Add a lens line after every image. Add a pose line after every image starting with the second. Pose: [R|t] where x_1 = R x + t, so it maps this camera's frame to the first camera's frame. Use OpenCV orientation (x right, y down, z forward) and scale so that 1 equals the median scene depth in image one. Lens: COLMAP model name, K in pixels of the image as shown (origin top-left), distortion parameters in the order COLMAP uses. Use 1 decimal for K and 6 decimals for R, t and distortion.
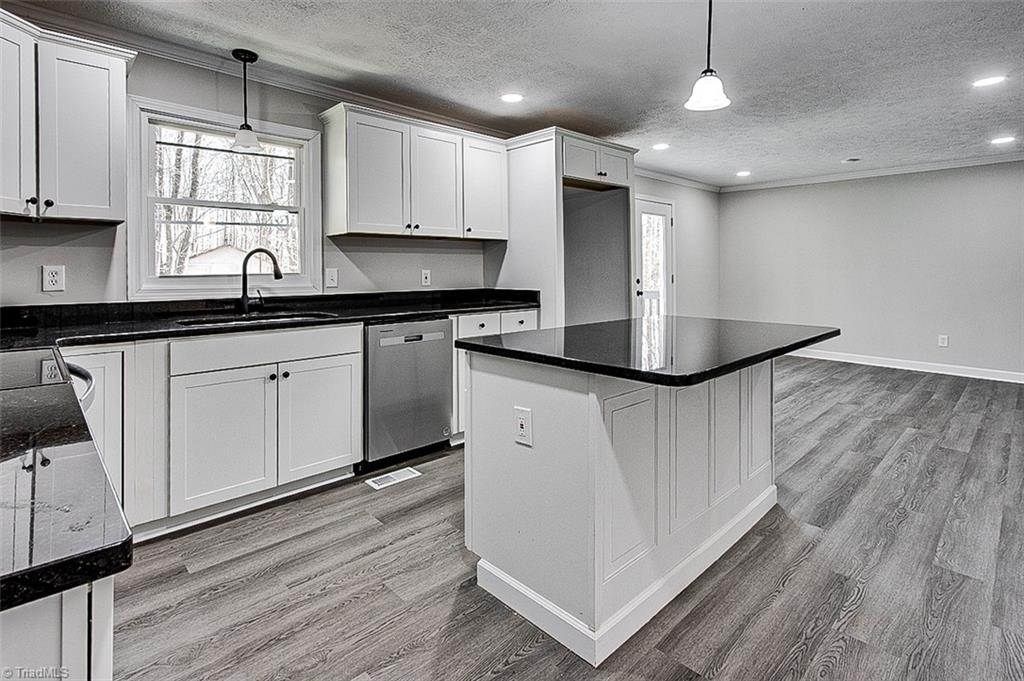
lens RADIAL K [[504.6, 0, 509.3], [0, 504.6, 265.7], [0, 0, 1]] dist [-0.002392, 0.001873]
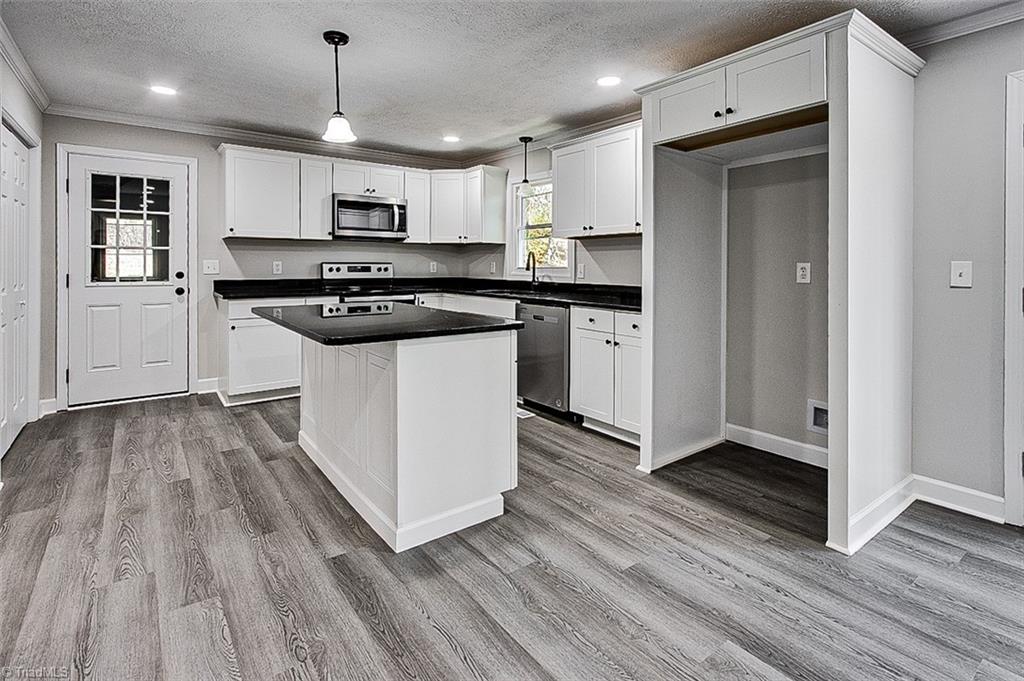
lens RADIAL K [[504.6, 0, 509.3], [0, 504.6, 265.7], [0, 0, 1]] dist [-0.002392, 0.001873]
pose [[-0.127723, 0.004617, -0.991799, 1.096928], [0.001263, 0.999989, 0.004492, 0.003849], [0.991809, -0.000679, -0.127727, 1.075665]]
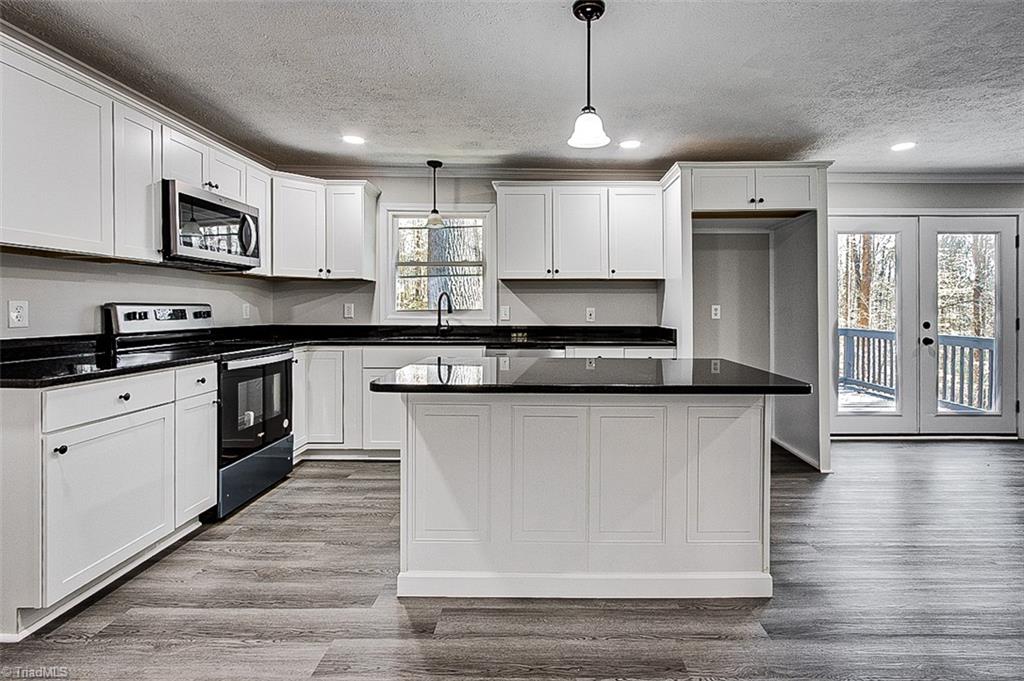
lens RADIAL K [[489.5, 0, 548.6], [0, 489.5, 310.6], [0, 0, 1]] dist [-0.001024, 0.000232]
pose [[0.726589, 0.008468, -0.687021, 0.674163], [-0.000816, 0.999934, 0.011462, 0.002823], [0.687072, -0.007768, 0.726548, 0.157974]]
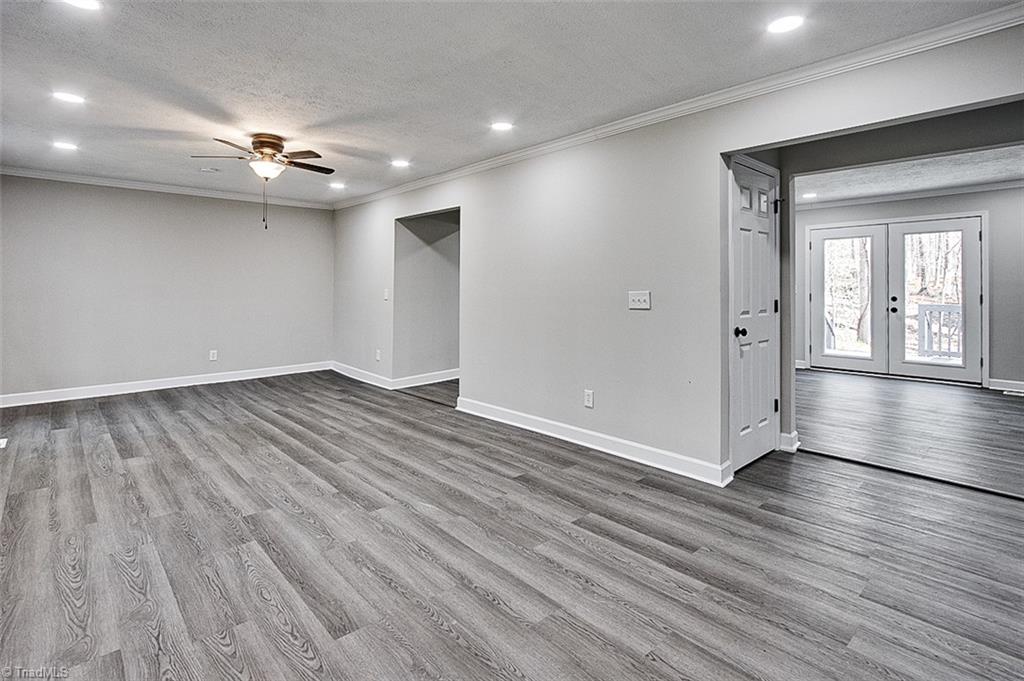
lens RADIAL K [[498.6, 0, 509.7], [0, 498.6, 285.4], [0, 0, 1]] dist [0.000451, 0.000552]
pose [[-0.021179, -0.005944, -0.999758, 2.621576], [0.002234, 0.999980, -0.005993, 0.012623], [0.999773, -0.002360, -0.021165, 0.378164]]
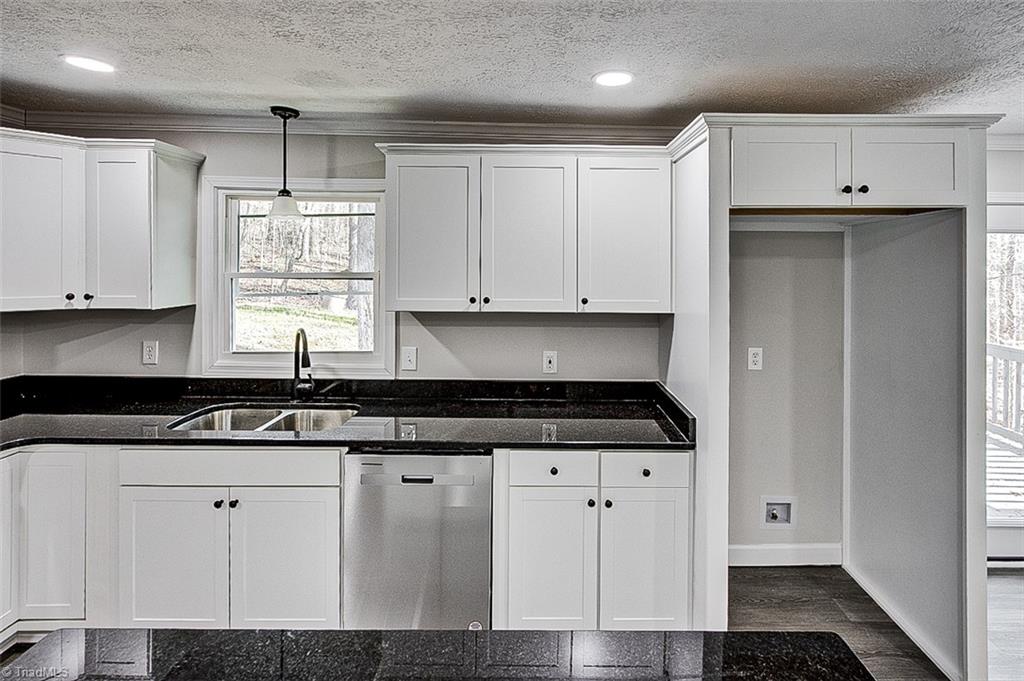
lens RADIAL K [[500.5, 0, 545.5], [0, 500.5, 264.1], [0, 0, 1]] dist [-0.000421, -0.000117]
pose [[0.728741, 0.016279, -0.684596, 0.386177], [-0.010533, 0.999866, 0.012564, -0.152571], [0.684709, -0.001945, 0.728814, 0.620478]]
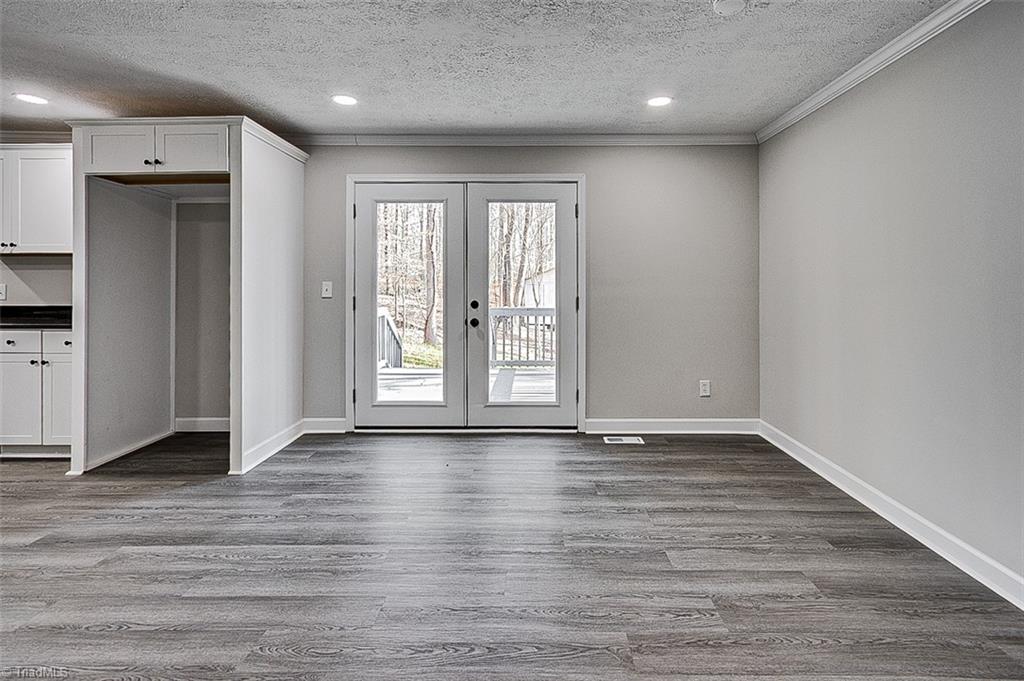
lens RADIAL K [[487.8, 0, 531.8], [0, 487.8, 288.4], [0, 0, 1]] dist [0.000068, 0.001191]
pose [[0.720422, 0.004142, -0.693523, 1.481230], [0.000825, 0.999976, 0.006829, 0.009740], [0.693535, -0.005492, 0.720402, 1.135375]]
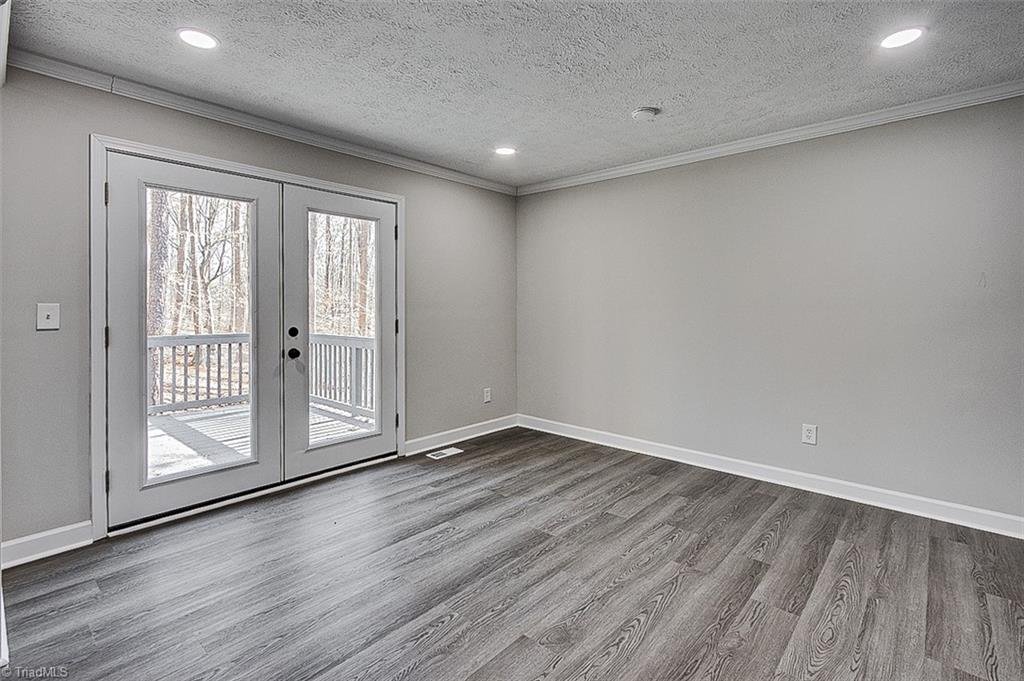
lens RADIAL K [[484.8, 0, 506.3], [0, 484.8, 305.7], [0, 0, 1]] dist [0.000897, 0.000638]
pose [[0.997223, 0.002767, 0.074420, 0.875450], [-0.002886, 0.999995, 0.001491, 0.001489], [-0.074415, -0.001701, 0.997226, 0.870806]]
